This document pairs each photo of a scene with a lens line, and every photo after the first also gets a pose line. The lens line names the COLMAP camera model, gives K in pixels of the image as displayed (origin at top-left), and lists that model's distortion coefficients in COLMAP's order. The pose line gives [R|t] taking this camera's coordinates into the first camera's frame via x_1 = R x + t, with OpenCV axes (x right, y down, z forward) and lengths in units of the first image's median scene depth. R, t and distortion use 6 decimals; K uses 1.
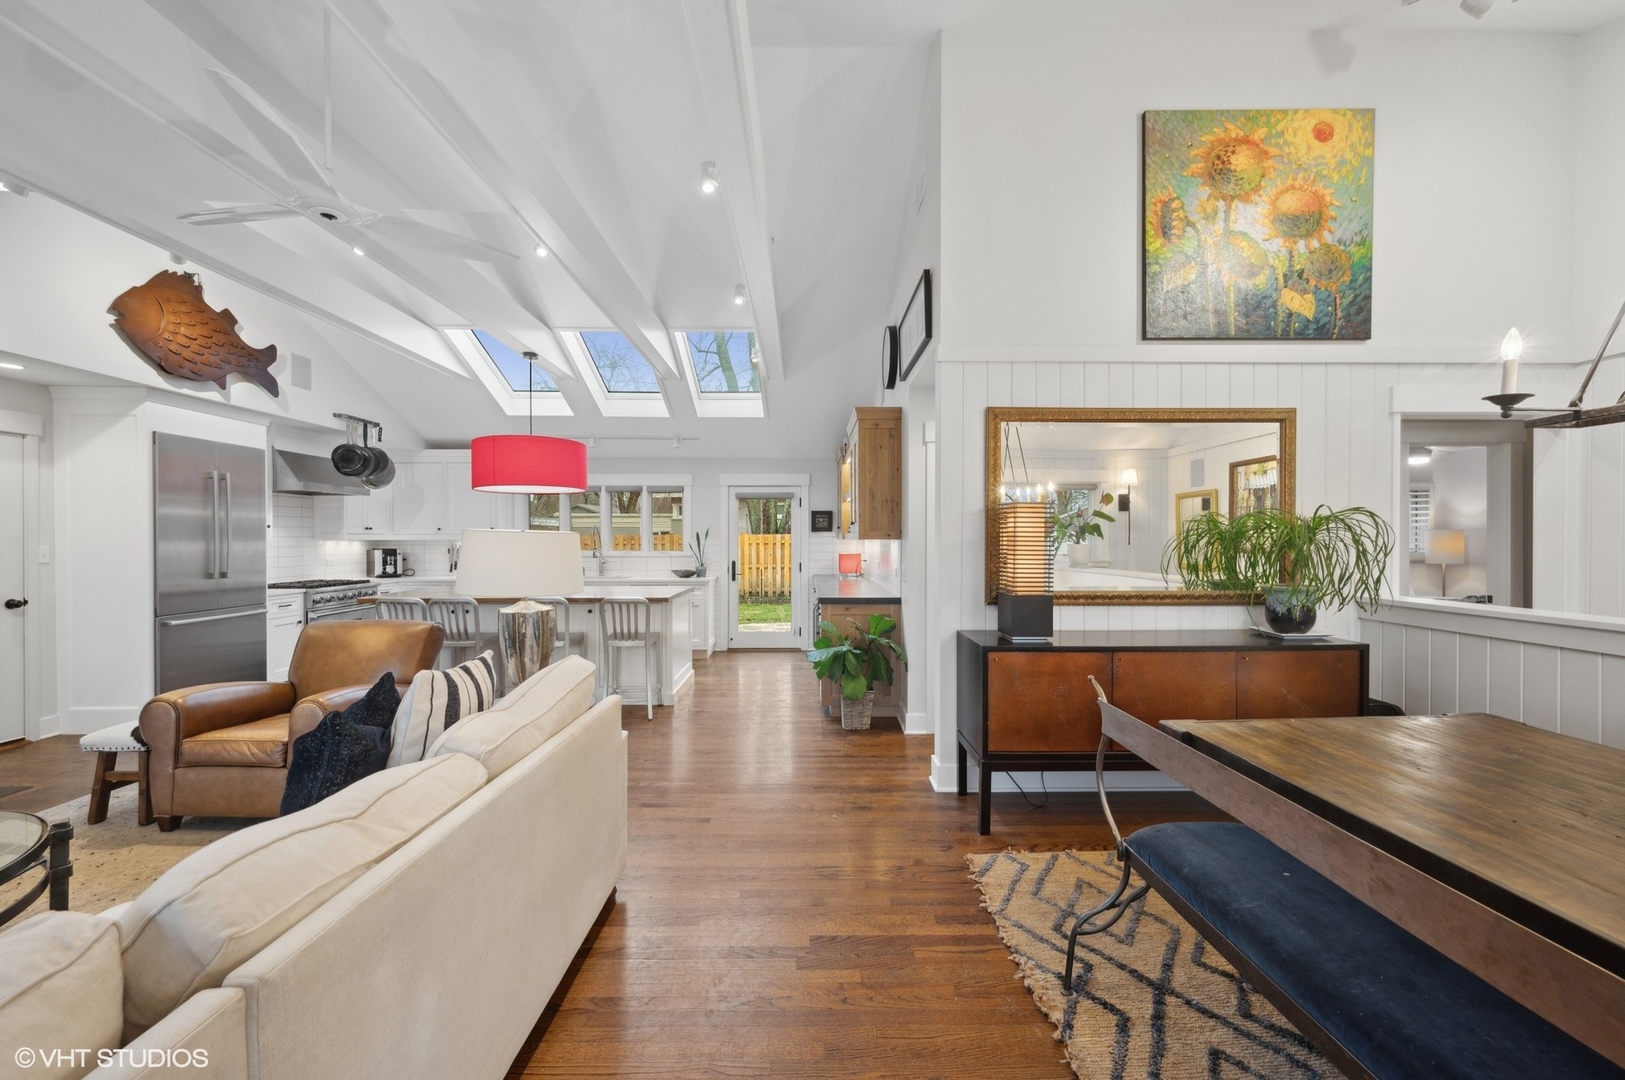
lens RADIAL K [[641.2, 0, 811.3], [0, 641.2, 538.8], [0, 0, 1]] dist [0.000925, -0.000247]
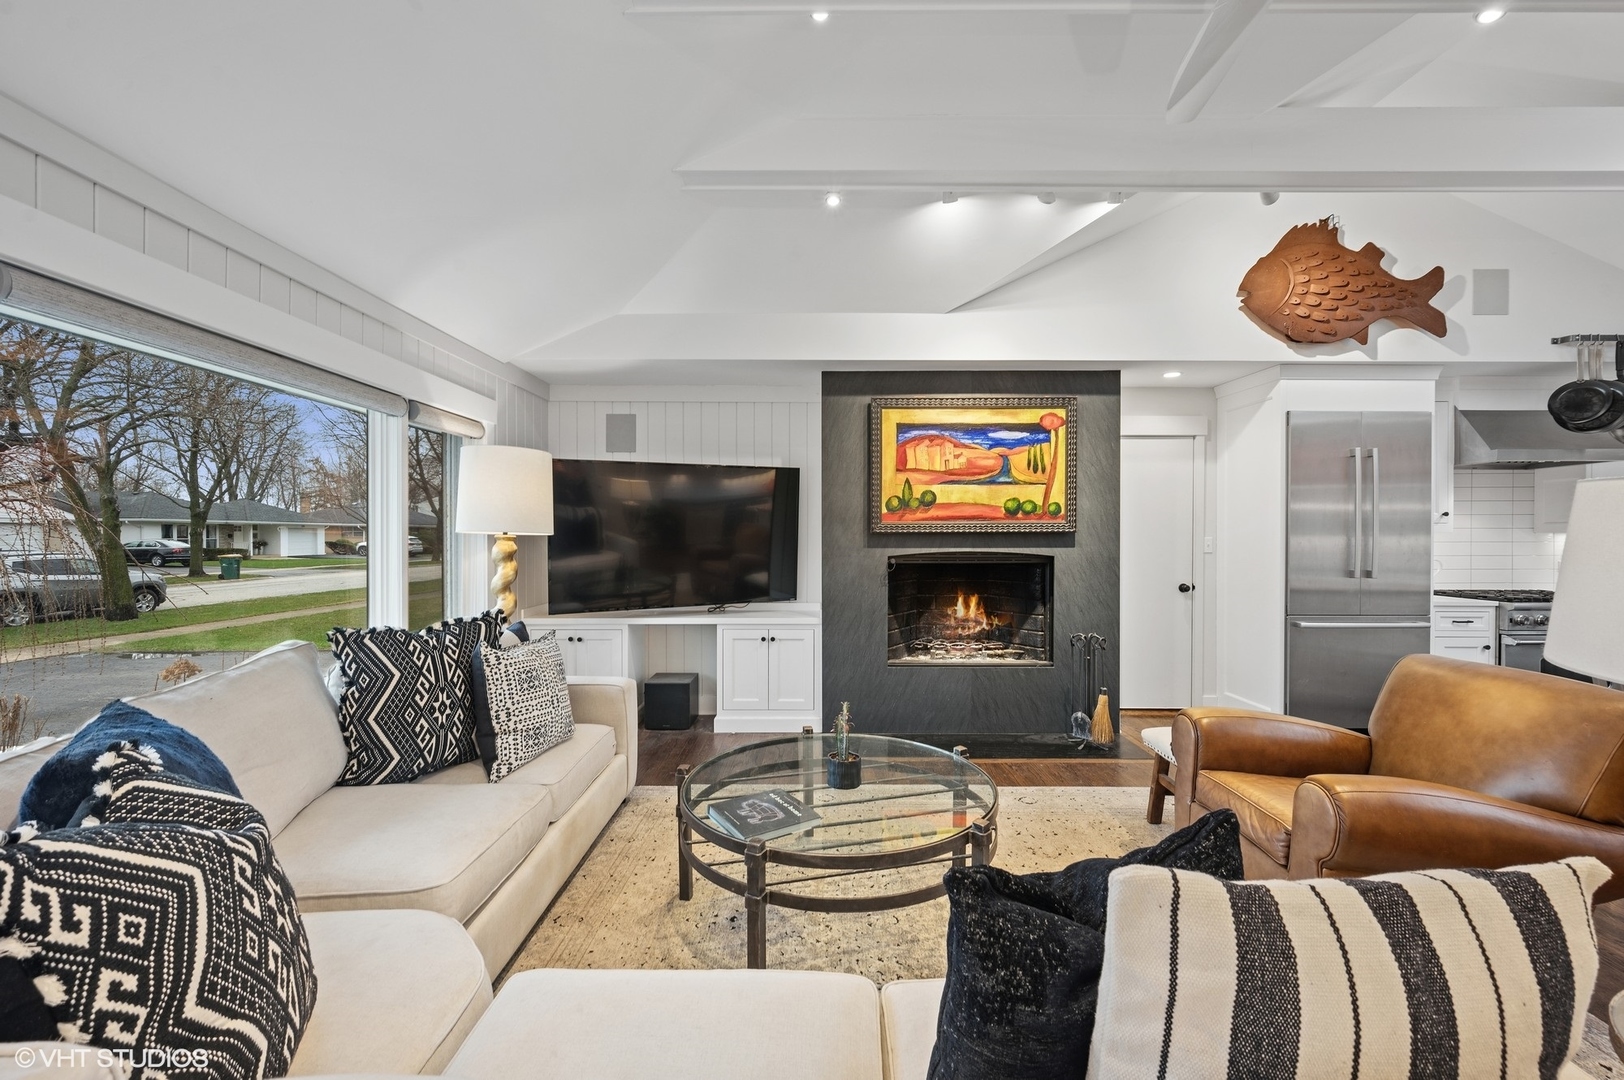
lens RADIAL K [[640.8, 0, 819.2], [0, 640.8, 541.3], [0, 0, 1]] dist [0.000925, -0.000247]
pose [[-0.007960, 0.007027, -0.999944, -0.107029], [-0.003633, 0.999969, 0.007056, 0.012597], [0.999962, 0.003689, -0.007935, 0.338208]]
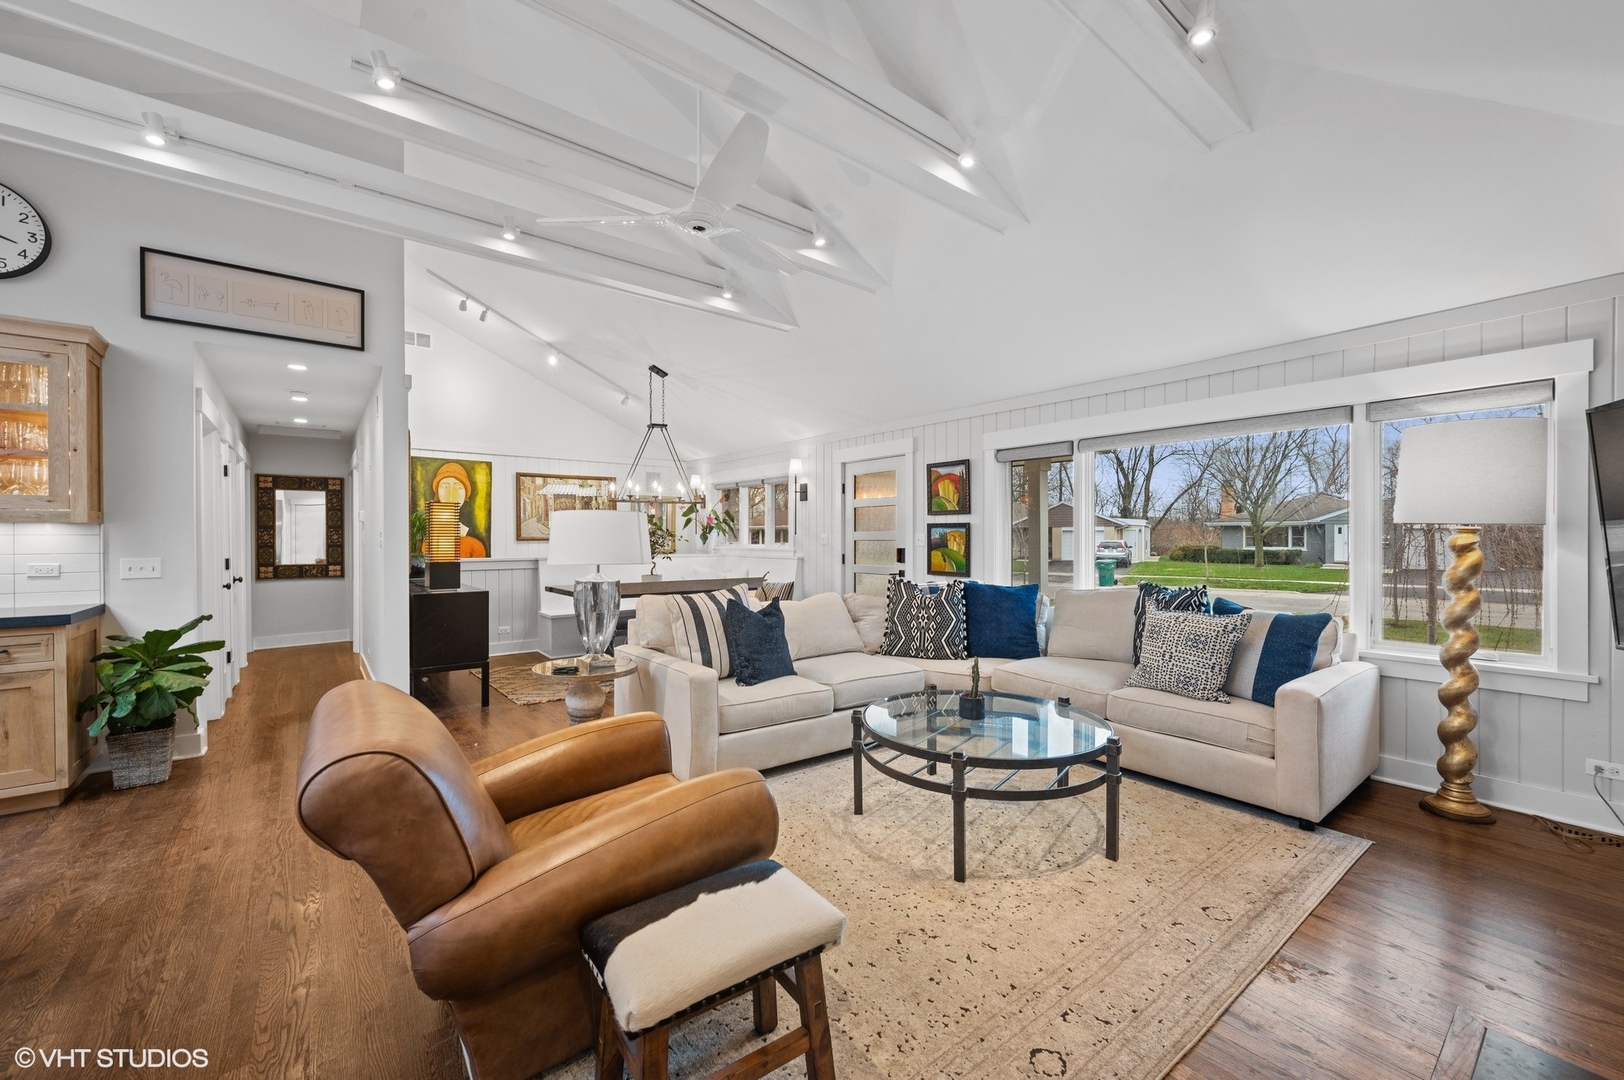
lens RADIAL K [[640.8, 0, 809.8], [0, 640.8, 538.3], [0, 0, 1]] dist [0.000925, -0.000247]
pose [[-0.608793, -0.000291, 0.793329, -0.977347], [0.003654, 0.999988, 0.003171, 0.017561], [-0.793320, 0.004829, -0.608785, 0.844179]]
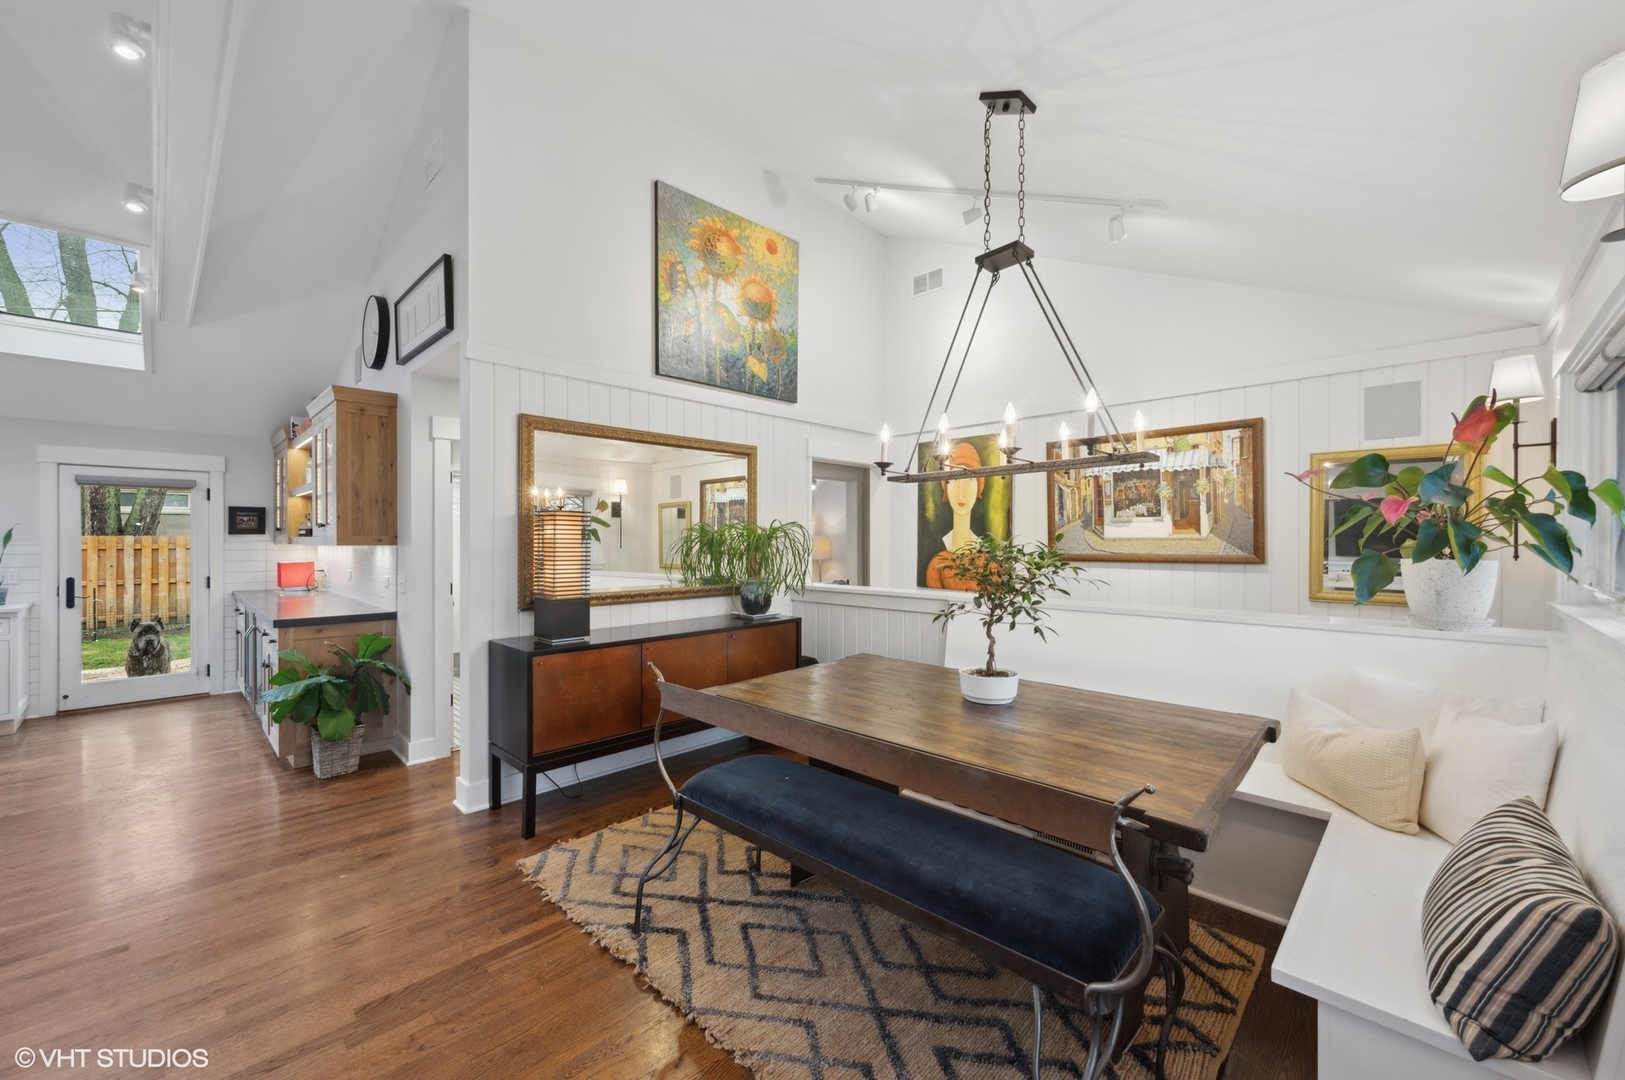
lens RADIAL K [[641.2, 0, 817.9], [0, 641.2, 536.8], [0, 0, 1]] dist [0.000925, -0.000247]
pose [[0.703702, 0.003698, 0.710486, -0.084058], [0.000874, 0.999981, -0.006071, -0.005290], [-0.710495, 0.004893, 0.703686, -0.025565]]
